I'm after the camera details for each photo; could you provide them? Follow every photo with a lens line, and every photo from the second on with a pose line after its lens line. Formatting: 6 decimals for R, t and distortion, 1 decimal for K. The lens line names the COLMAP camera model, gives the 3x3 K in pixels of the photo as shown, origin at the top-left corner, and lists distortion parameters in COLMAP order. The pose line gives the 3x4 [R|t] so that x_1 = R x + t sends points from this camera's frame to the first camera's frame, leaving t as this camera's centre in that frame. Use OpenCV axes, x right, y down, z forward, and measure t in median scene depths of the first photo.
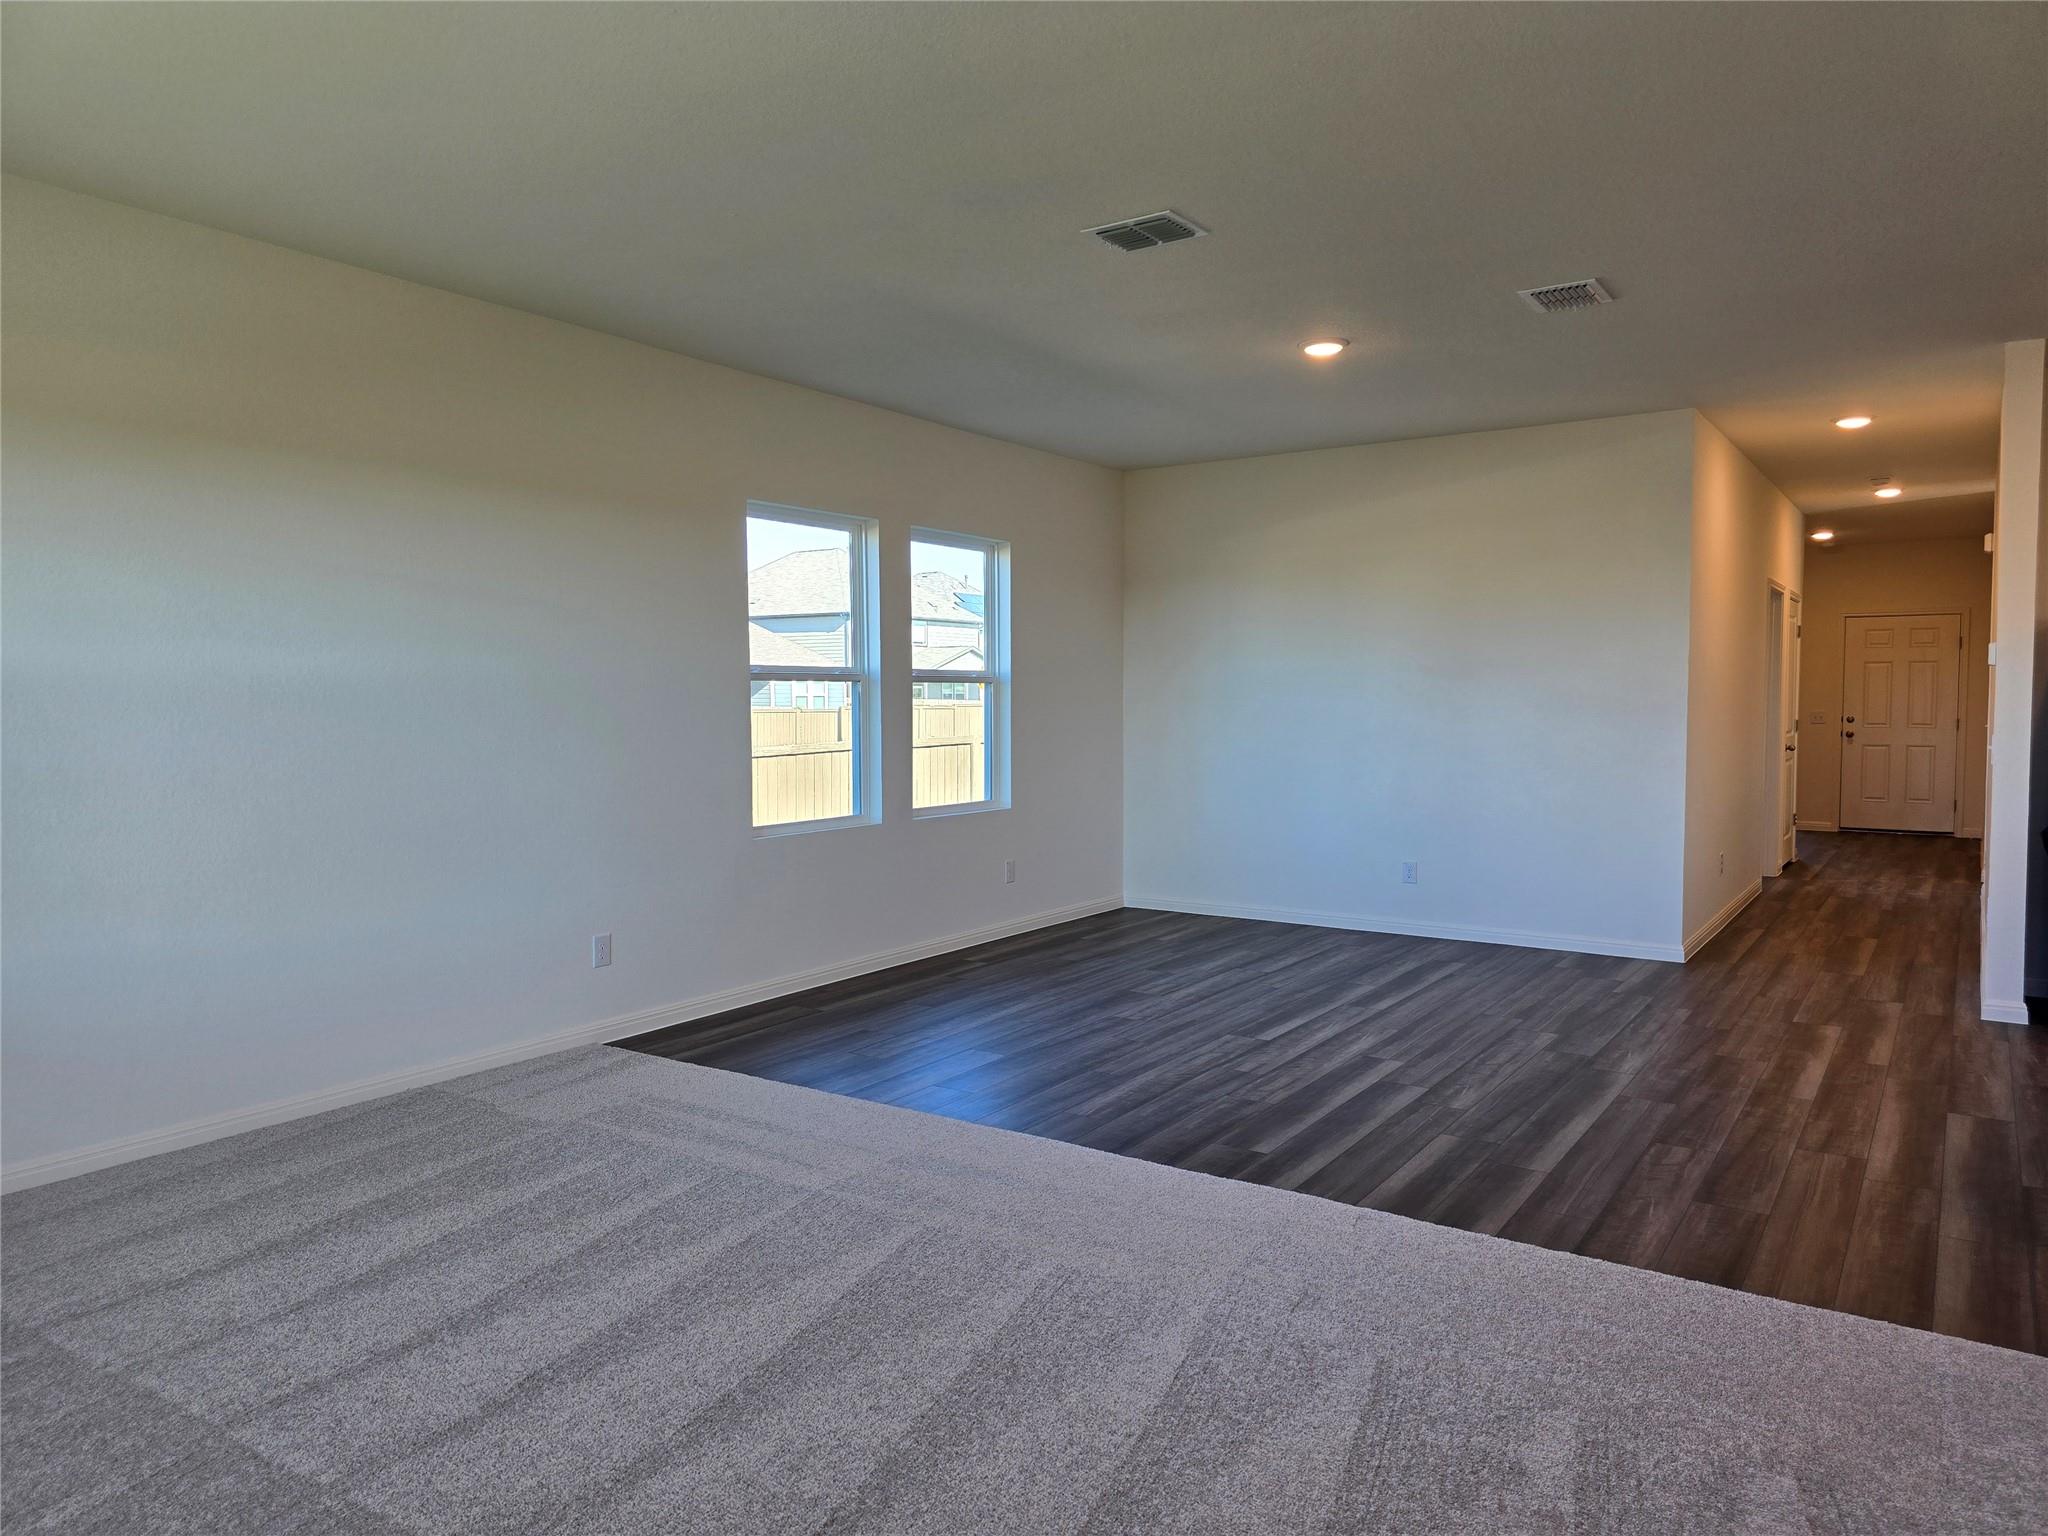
lens RADIAL K [[1370.6, 0, 1024.0], [0, 1370.6, 768.0], [0, 0, 1]] dist [0.054265, -0.046104]
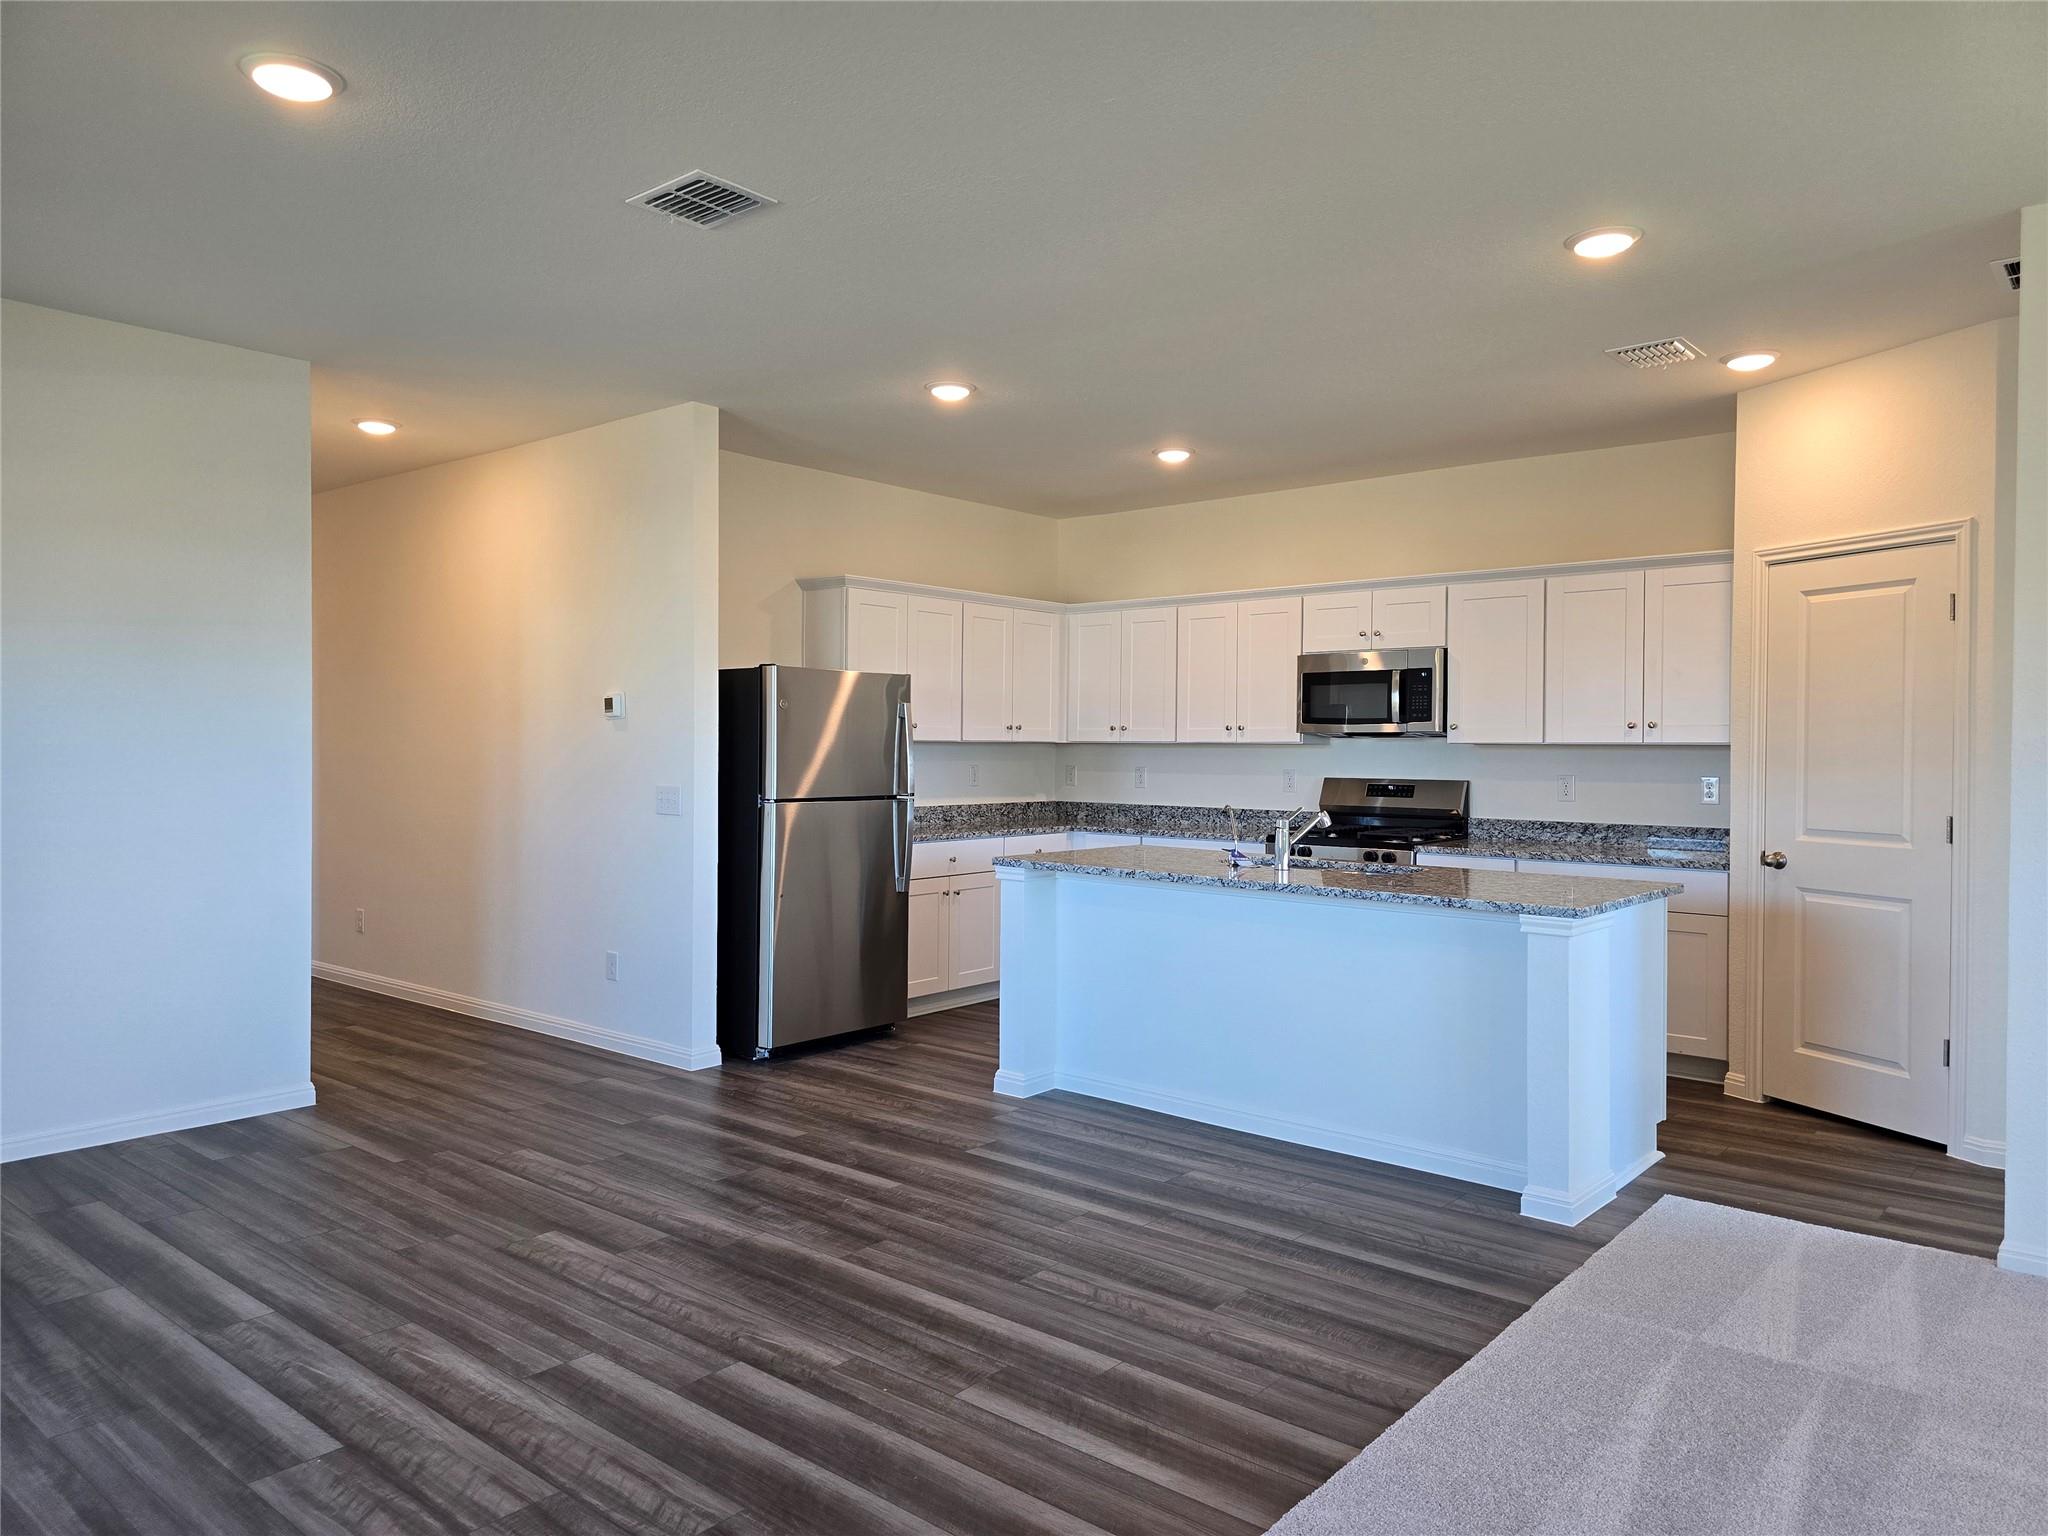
lens RADIAL K [[1376.5, 0, 1011.0], [0, 1376.5, 756.6], [0, 0, 1]] dist [0.062461, -0.058340]
pose [[0.105519, -0.006779, 0.994394, -0.313655], [0.047104, 0.998888, 0.001811, -0.040489], [-0.993301, 0.046648, 0.105721, 0.750292]]
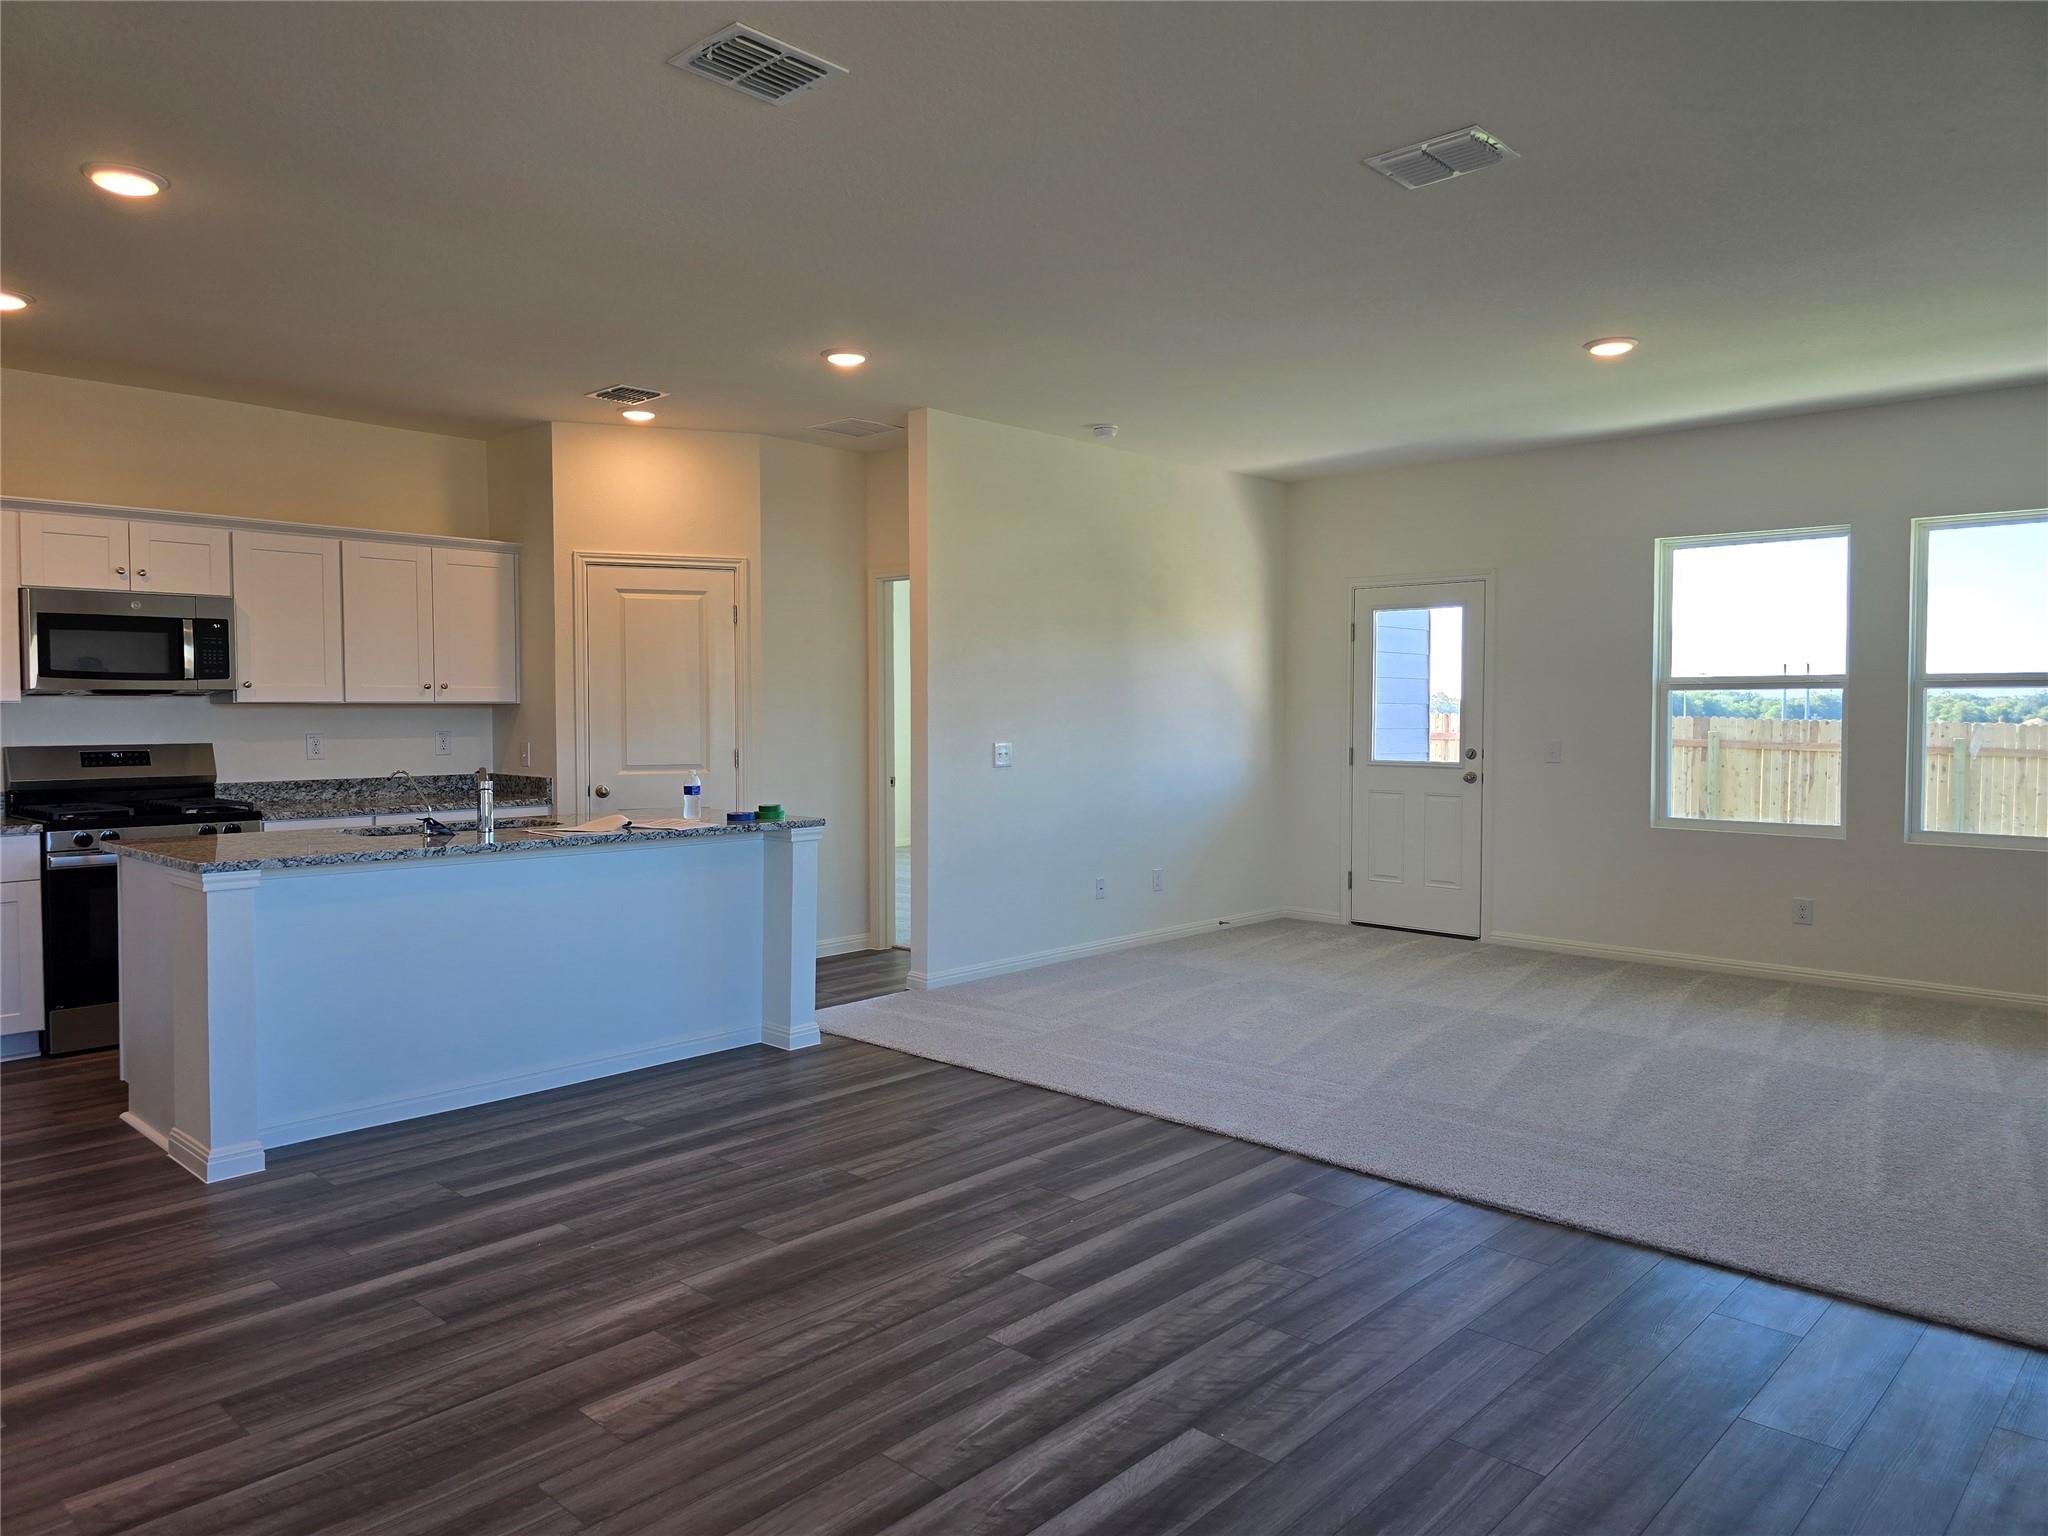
lens RADIAL K [[1376.5, 0, 1011.0], [0, 1376.5, 756.6], [0, 0, 1]] dist [0.062461, -0.058340]
pose [[-0.987998, -0.002297, 0.154450, 0.178482], [0.011332, 0.996117, 0.087308, -0.082681], [-0.154051, 0.088010, -0.984135, 1.573157]]
